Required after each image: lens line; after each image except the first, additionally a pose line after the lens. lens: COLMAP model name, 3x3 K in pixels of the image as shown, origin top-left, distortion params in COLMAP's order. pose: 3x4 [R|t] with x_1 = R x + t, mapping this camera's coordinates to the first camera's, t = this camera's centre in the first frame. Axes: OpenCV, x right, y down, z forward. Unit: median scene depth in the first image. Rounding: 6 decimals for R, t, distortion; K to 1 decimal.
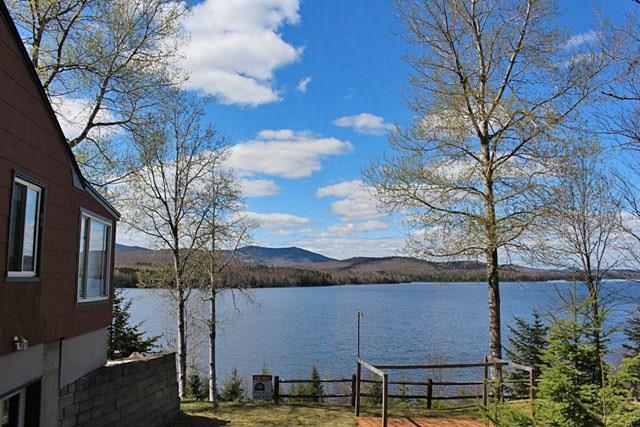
lens RADIAL K [[526.7, 0, 315.3], [0, 526.7, 213.8], [0, 0, 1]] dist [-0.166692, 0.149257]
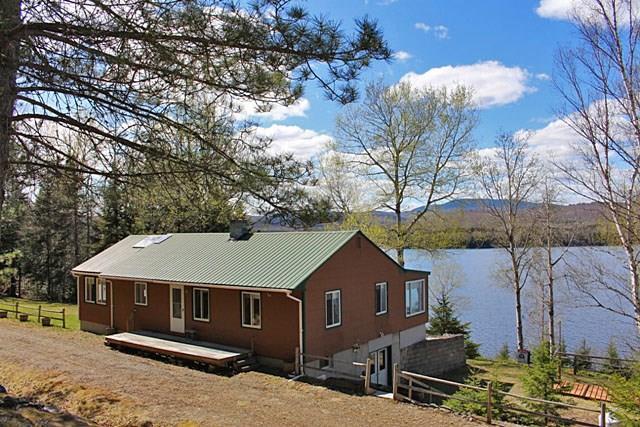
lens RADIAL K [[526.7, 0, 315.3], [0, 526.7, 213.8], [0, 0, 1]] dist [-0.166692, 0.149257]
pose [[0.725893, -0.042013, -0.686523, 0.541960], [0.100147, 0.993952, 0.045063, -0.267703], [0.680478, -0.101465, 0.725710, -0.618805]]
